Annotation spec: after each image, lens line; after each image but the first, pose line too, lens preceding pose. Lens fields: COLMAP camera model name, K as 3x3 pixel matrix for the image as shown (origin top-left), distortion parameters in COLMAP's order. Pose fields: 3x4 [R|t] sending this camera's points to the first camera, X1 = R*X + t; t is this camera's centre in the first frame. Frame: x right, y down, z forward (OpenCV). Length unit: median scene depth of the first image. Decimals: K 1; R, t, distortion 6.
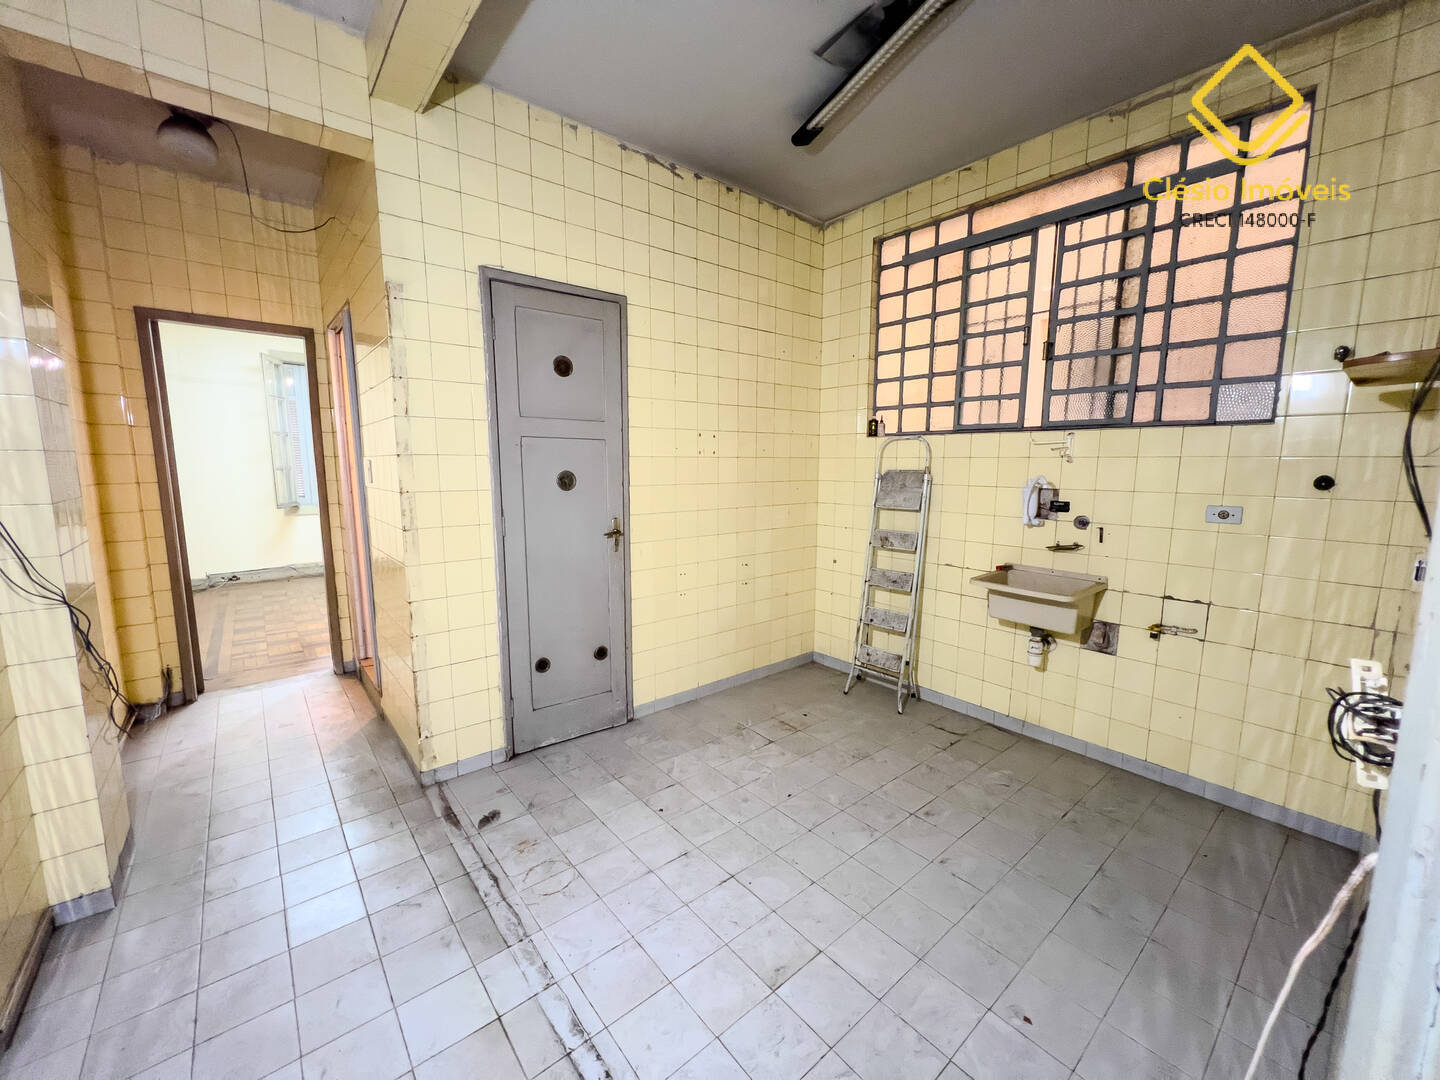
lens RADIAL K [[574.7, 0, 719.5], [0, 574.7, 541.6], [0, 0, 1]] dist [-0.001079, 0.000048]
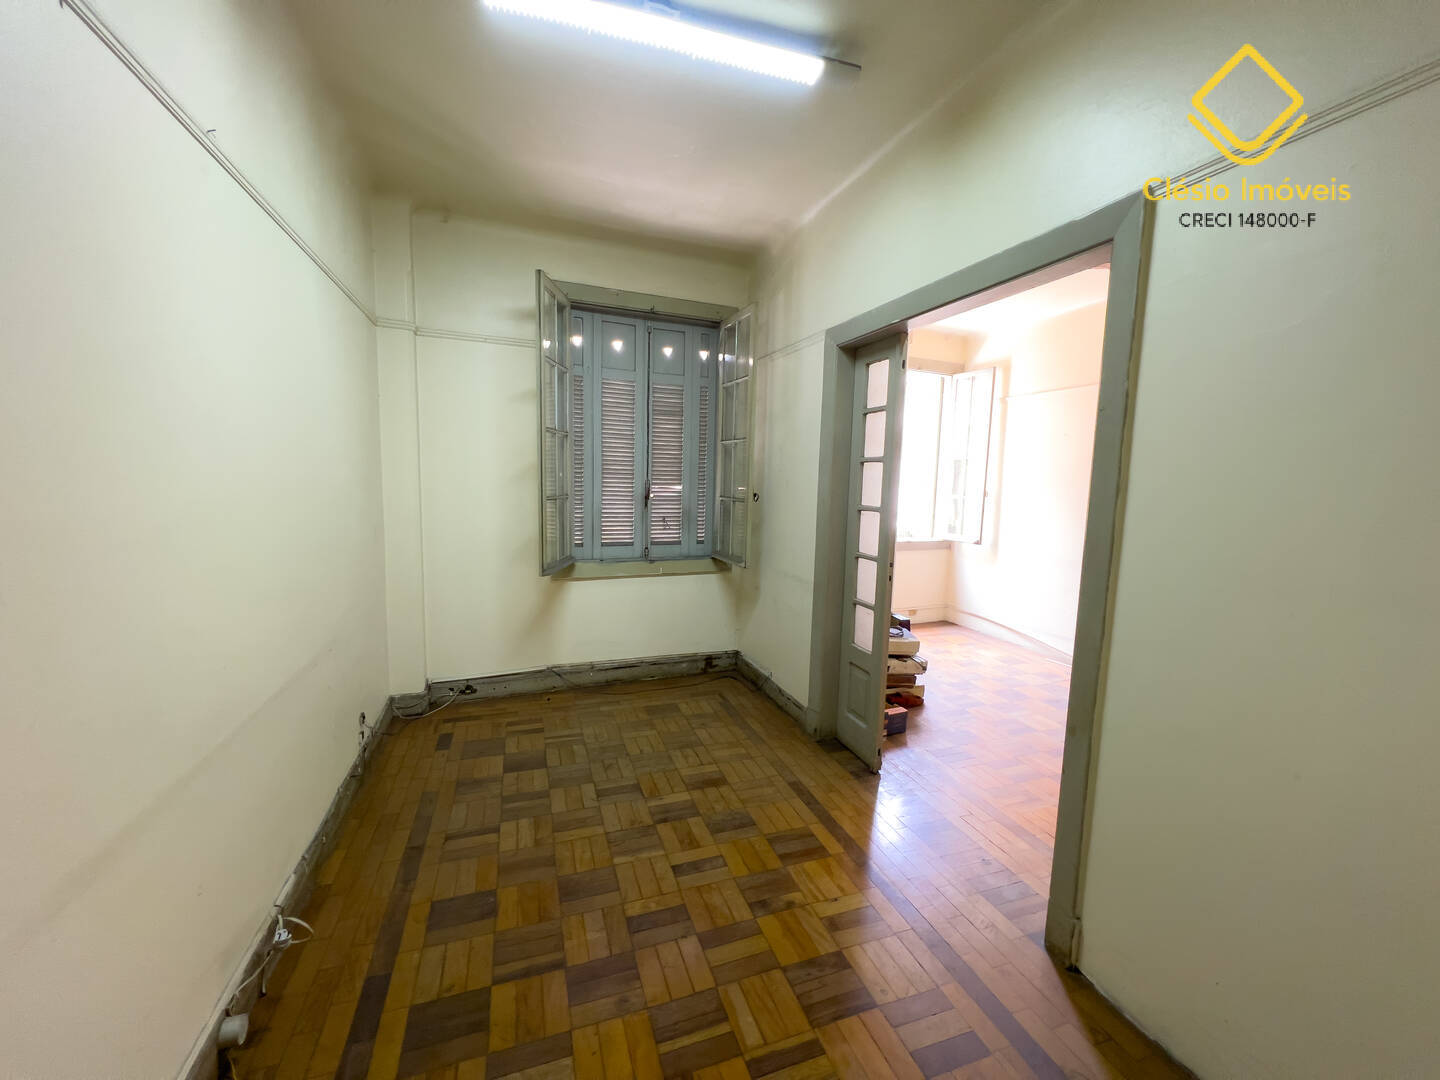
lens RADIAL K [[574.7, 0, 722.6], [0, 574.7, 546.8], [0, 0, 1]] dist [-0.001079, 0.000048]
pose [[0.936538, 0.062915, -0.344874, -0.423370], [-0.071557, 0.997360, -0.012372, -0.084754], [0.343185, 0.036265, 0.938567, 0.547403]]
